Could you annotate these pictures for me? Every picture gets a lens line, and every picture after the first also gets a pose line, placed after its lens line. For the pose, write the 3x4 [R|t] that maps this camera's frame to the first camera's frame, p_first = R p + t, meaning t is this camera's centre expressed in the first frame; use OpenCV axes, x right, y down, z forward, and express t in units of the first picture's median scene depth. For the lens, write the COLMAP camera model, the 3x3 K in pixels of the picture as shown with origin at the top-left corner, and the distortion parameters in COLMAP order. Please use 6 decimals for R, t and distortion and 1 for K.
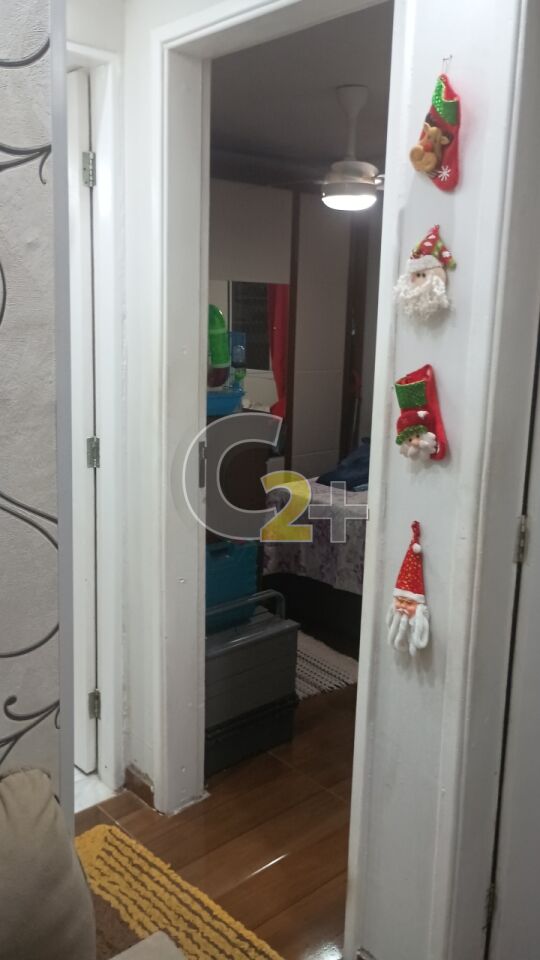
lens RADIAL K [[806.1, 0, 267.6], [0, 806.1, 476.7], [0, 0, 1]] dist [0.035482, -0.041220]
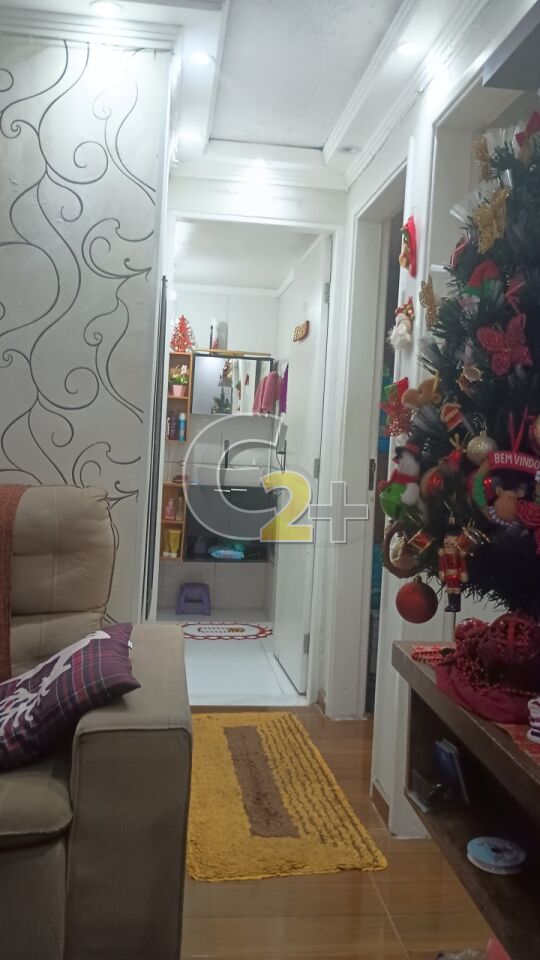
lens RADIAL K [[806.1, 0, 275.5], [0, 806.1, 477.7], [0, 0, 1]] dist [0.035482, -0.041220]
pose [[0.826914, 0.040720, -0.560852, 0.688857], [-0.142086, 0.980141, -0.138328, 0.251604], [0.544082, 0.194075, 0.816278, -0.354819]]
